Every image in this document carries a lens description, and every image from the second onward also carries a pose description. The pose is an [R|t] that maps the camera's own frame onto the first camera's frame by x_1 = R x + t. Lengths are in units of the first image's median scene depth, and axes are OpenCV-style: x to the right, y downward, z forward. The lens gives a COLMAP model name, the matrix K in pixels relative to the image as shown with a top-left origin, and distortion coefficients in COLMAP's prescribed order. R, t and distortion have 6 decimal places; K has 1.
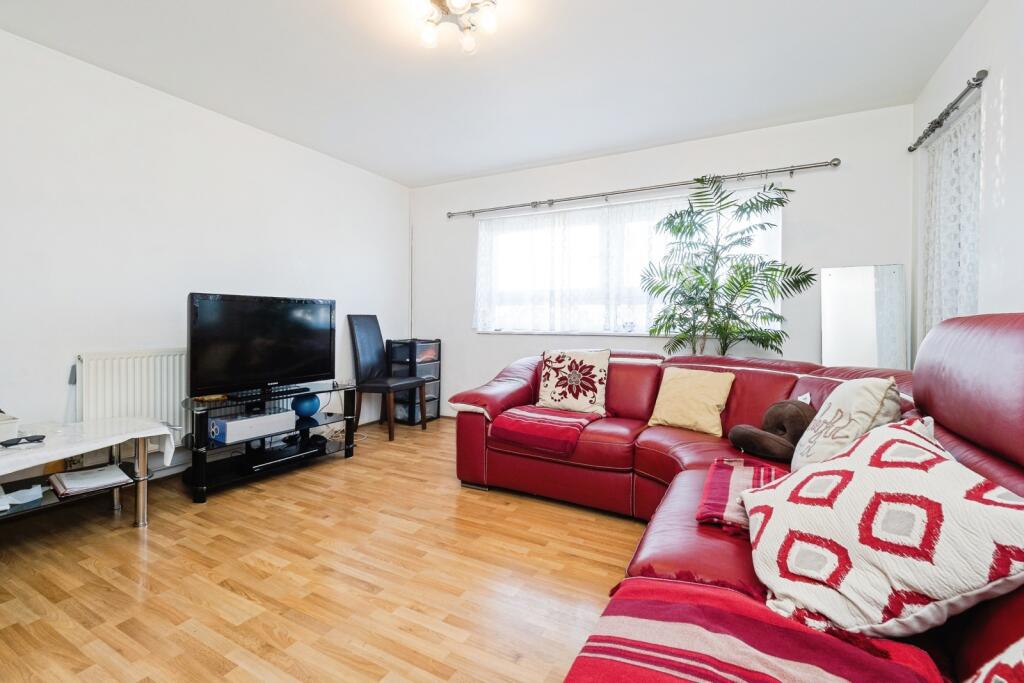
lens RADIAL K [[442.5, 0, 513.4], [0, 442.5, 315.7], [0, 0, 1]] dist [-0.011019, -0.000526]
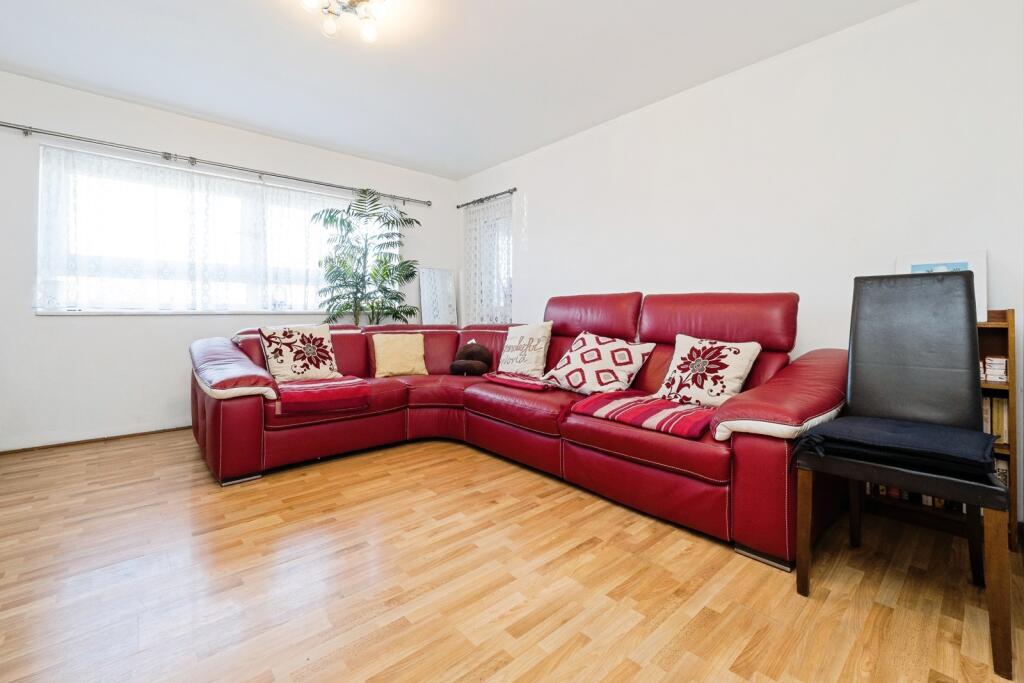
lens RADIAL K [[429.0, 0, 507.4], [0, 429.0, 301.8], [0, 0, 1]] dist [-0.009486, 0.000003]
pose [[0.348218, 0.016681, 0.937265, -0.683866], [-0.010601, 0.999848, -0.013856, 0.033669], [-0.937354, -0.005111, 0.348342, 0.196306]]
